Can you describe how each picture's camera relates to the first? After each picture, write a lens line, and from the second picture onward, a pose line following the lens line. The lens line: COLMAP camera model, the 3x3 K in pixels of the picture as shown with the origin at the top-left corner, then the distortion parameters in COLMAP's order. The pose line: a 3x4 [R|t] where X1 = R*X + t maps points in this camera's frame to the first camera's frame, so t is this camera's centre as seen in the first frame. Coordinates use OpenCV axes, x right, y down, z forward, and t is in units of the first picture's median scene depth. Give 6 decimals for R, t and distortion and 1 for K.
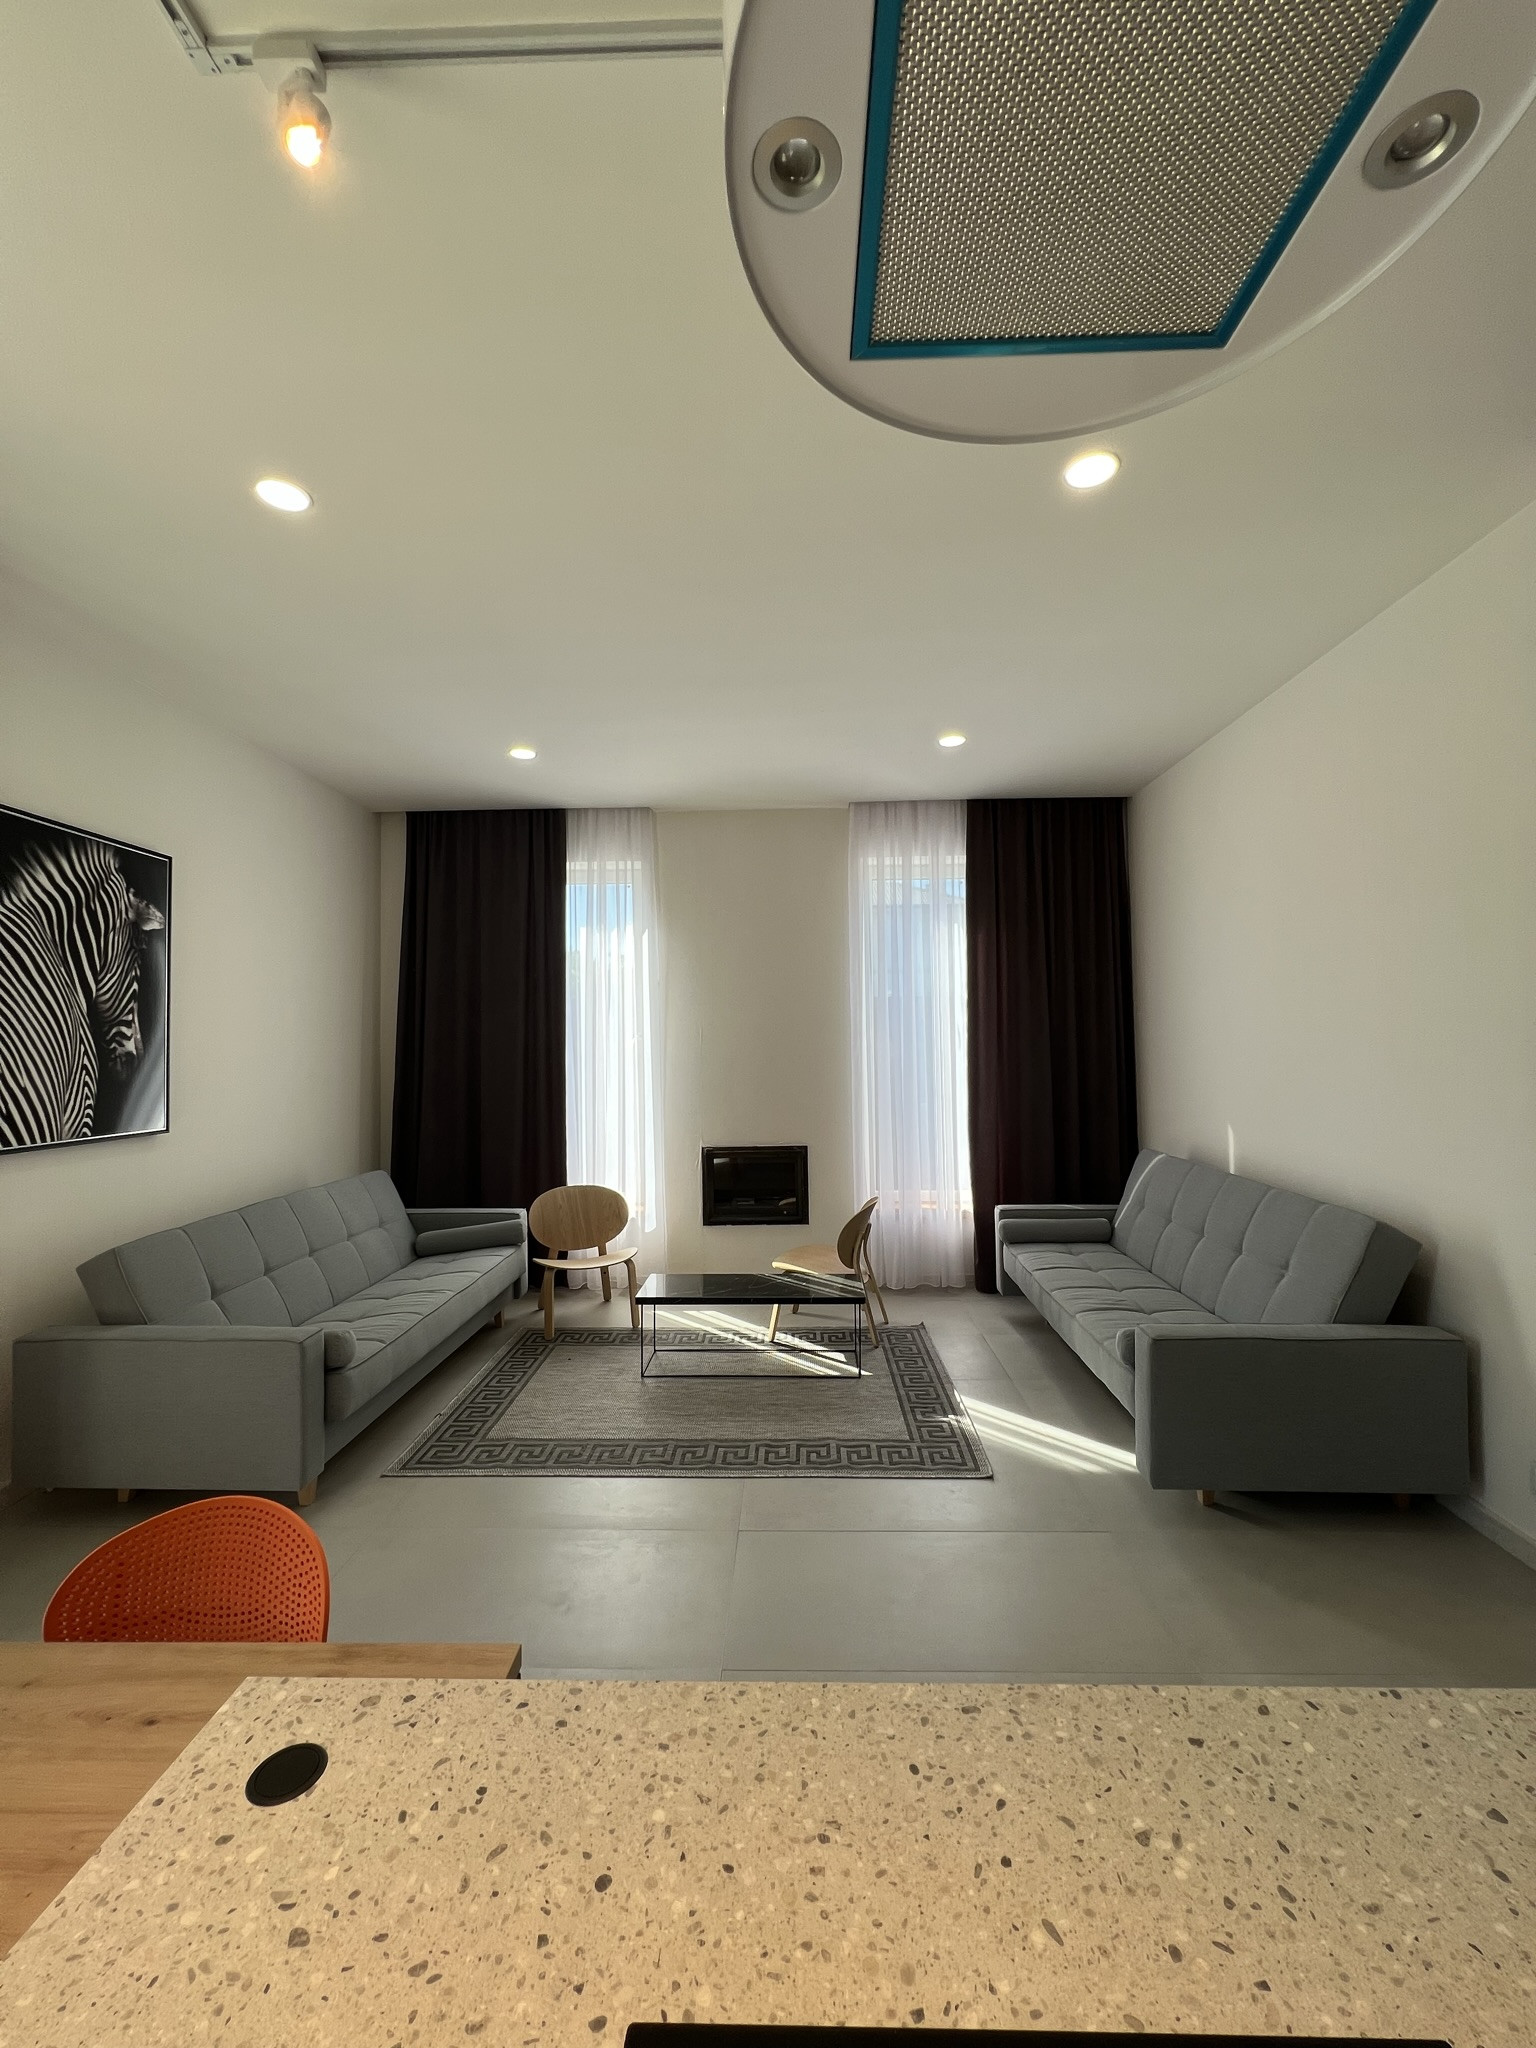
lens RADIAL K [[819.5, 0, 777.4], [0, 819.5, 1026.5], [0, 0, 1]] dist [-0.001249, -0.000644]
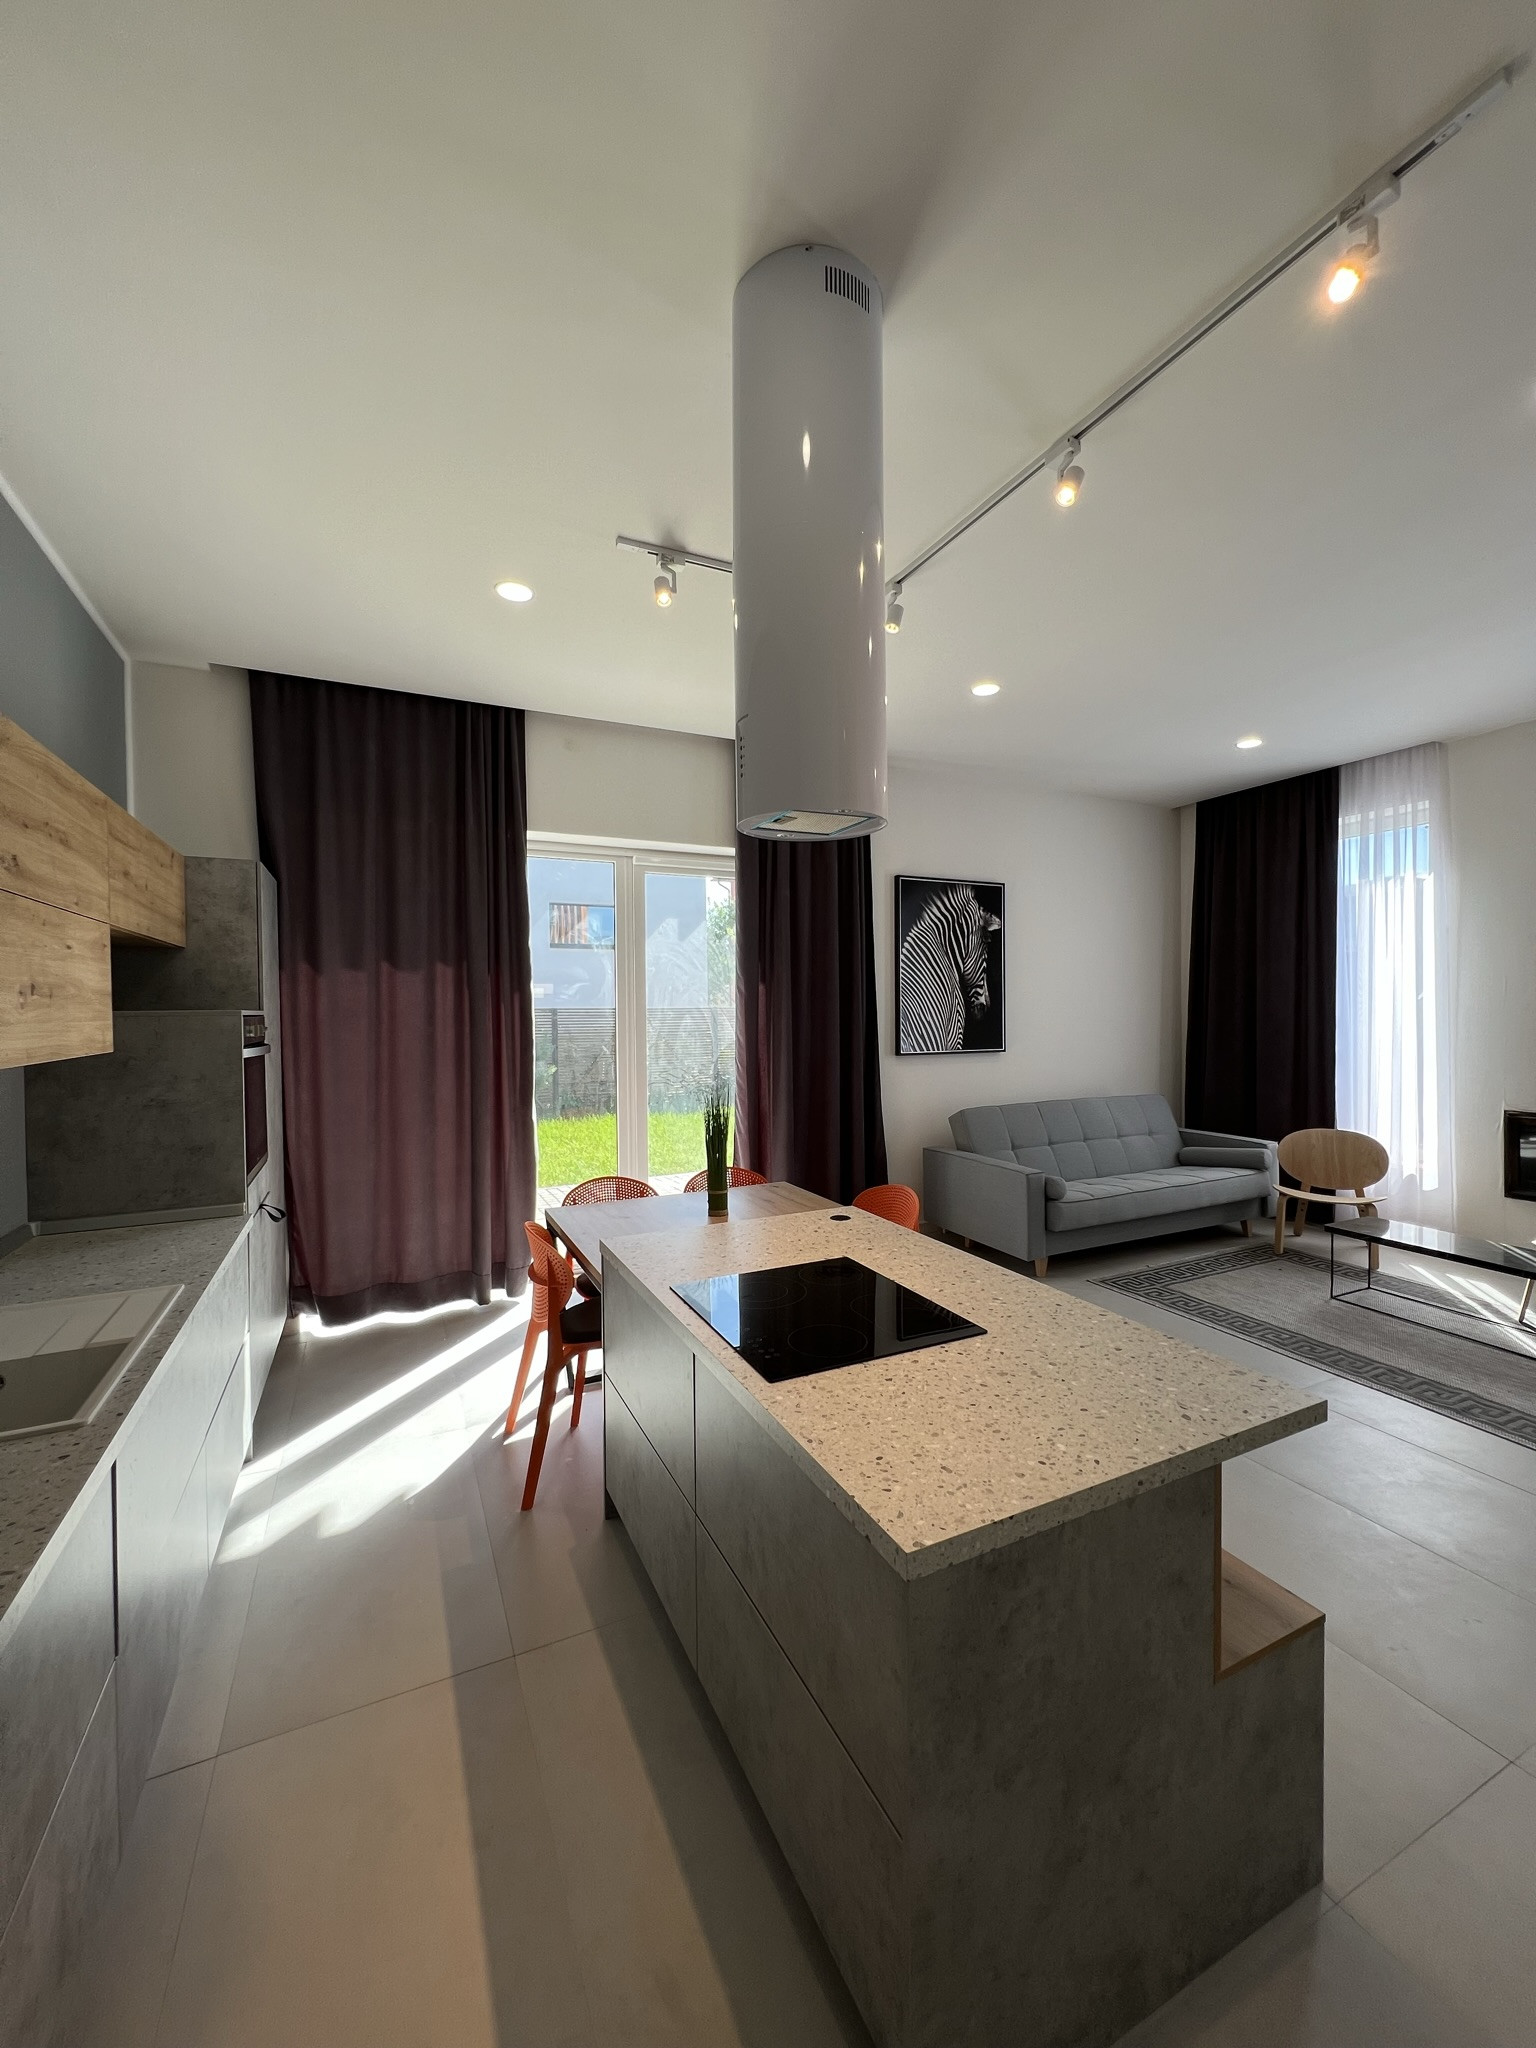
lens RADIAL K [[819.5, 0, 772.0], [0, 819.5, 1022.3], [0, 0, 1]] dist [-0.001249, -0.000644]
pose [[0.457873, 0.020728, -0.888776, 0.524632], [0.028494, 0.998872, 0.037975, -0.005999], [0.888561, -0.042713, 0.456766, -0.175781]]
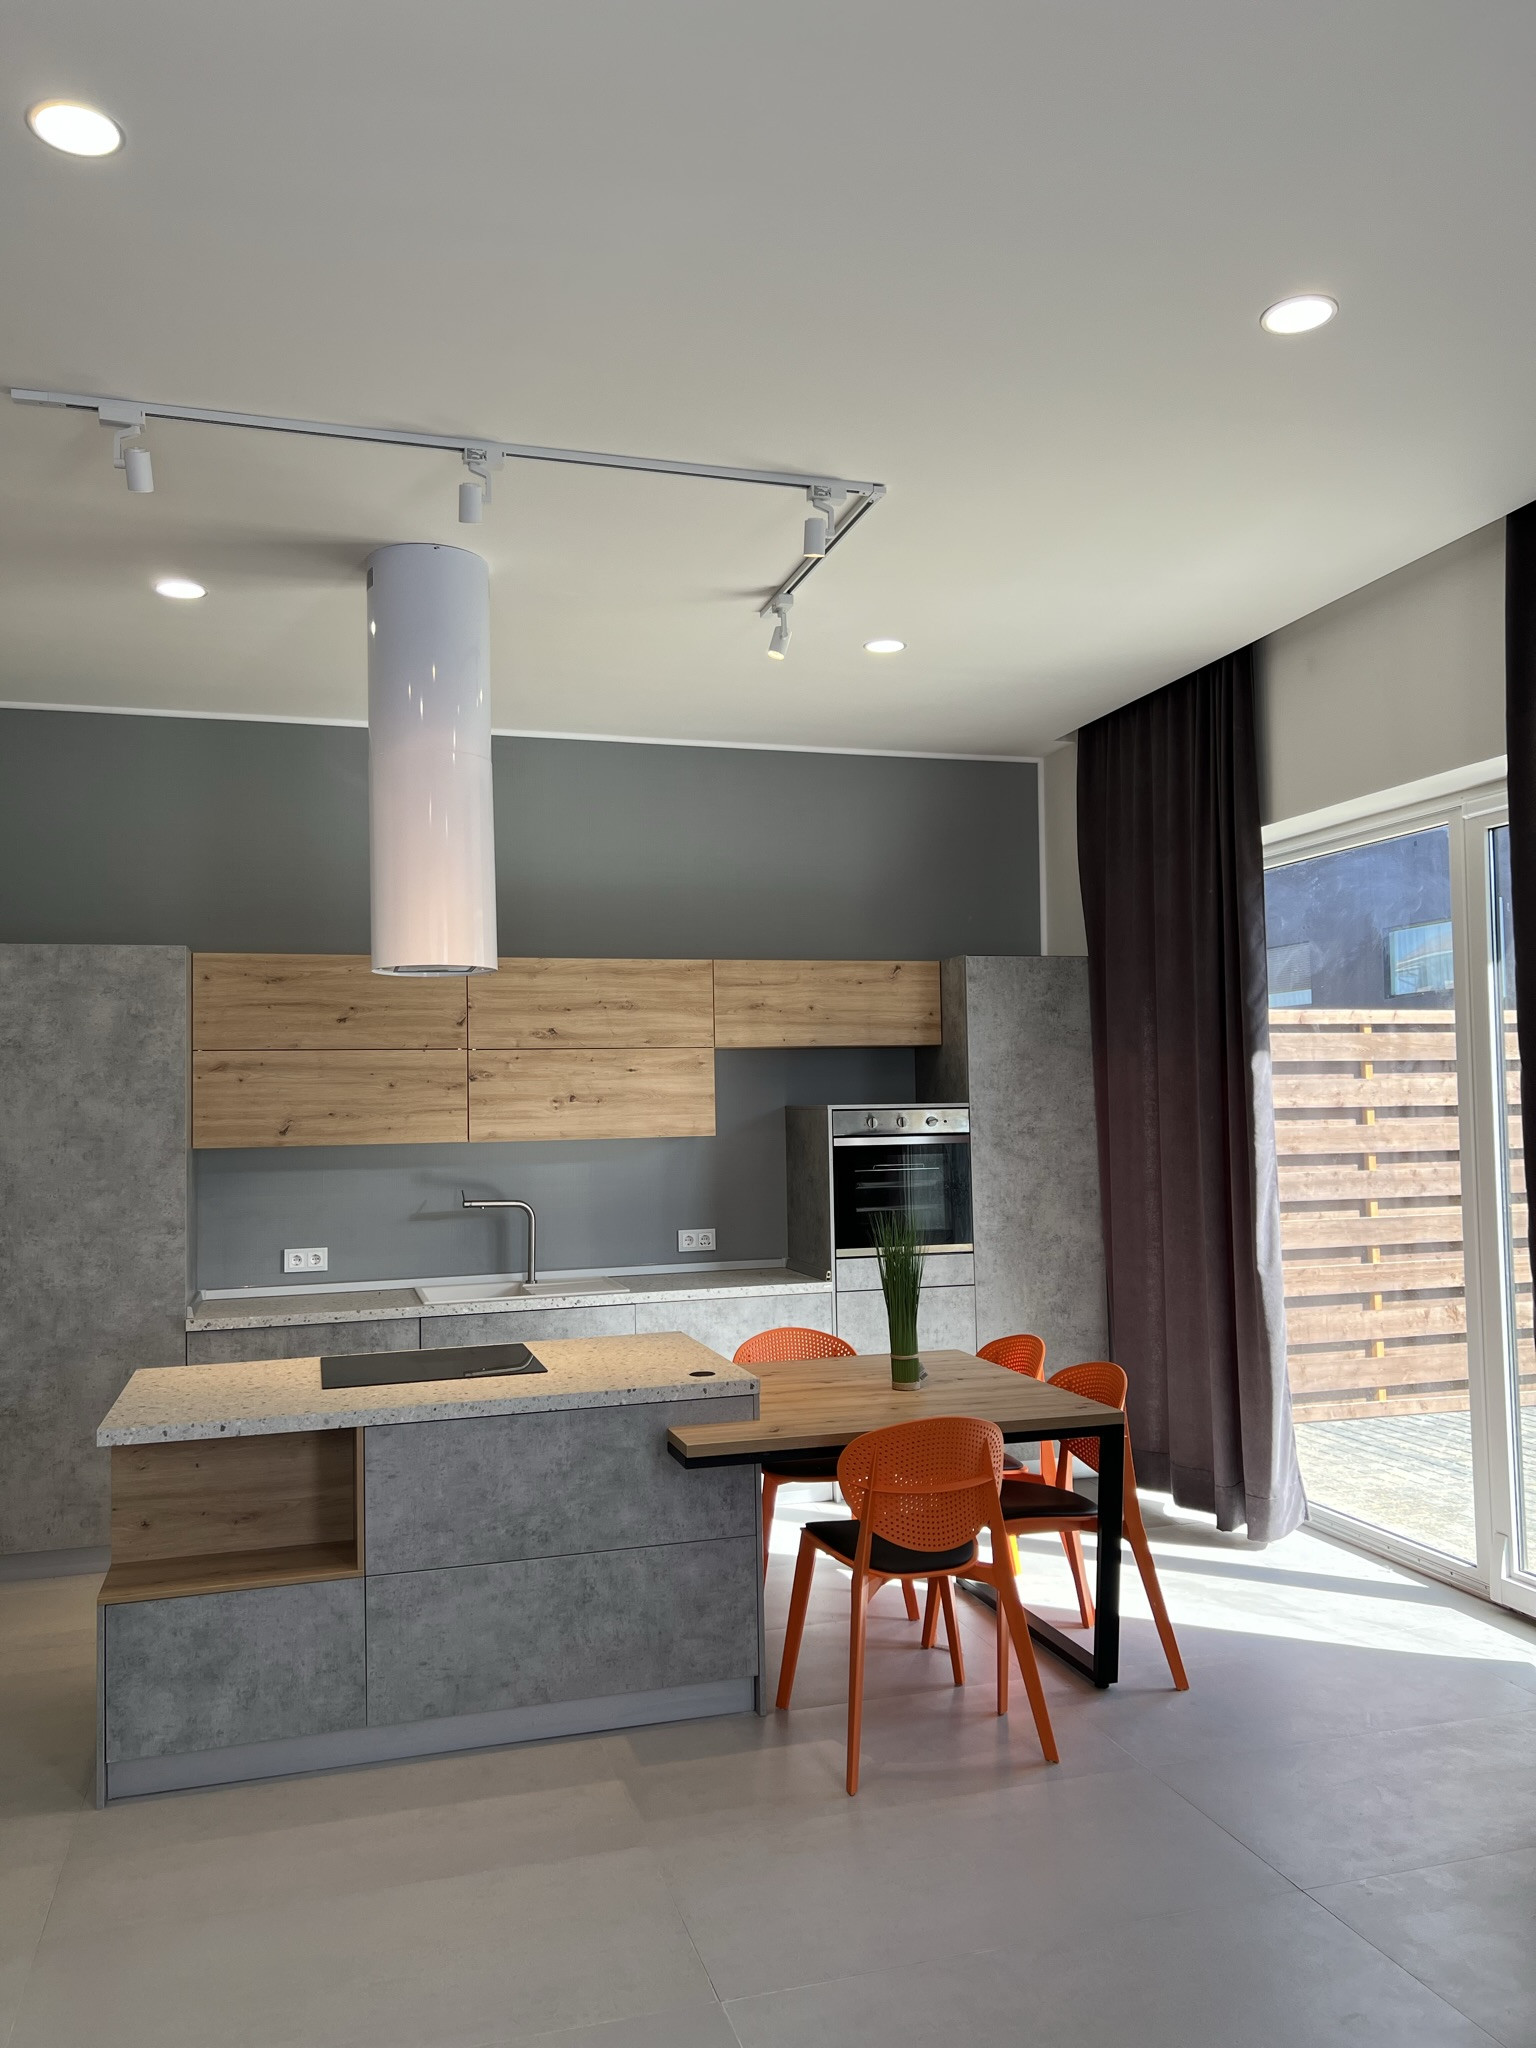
lens RADIAL K [[1536.4, 0, 762.7], [0, 1536.4, 1028.0], [0, 0, 1]] dist [0.069626, -0.094468]
pose [[-0.951264, 0.011573, -0.308159, 0.182039], [0.034201, 0.997090, -0.068130, 0.026727], [0.306474, -0.075349, -0.948892, 1.405781]]
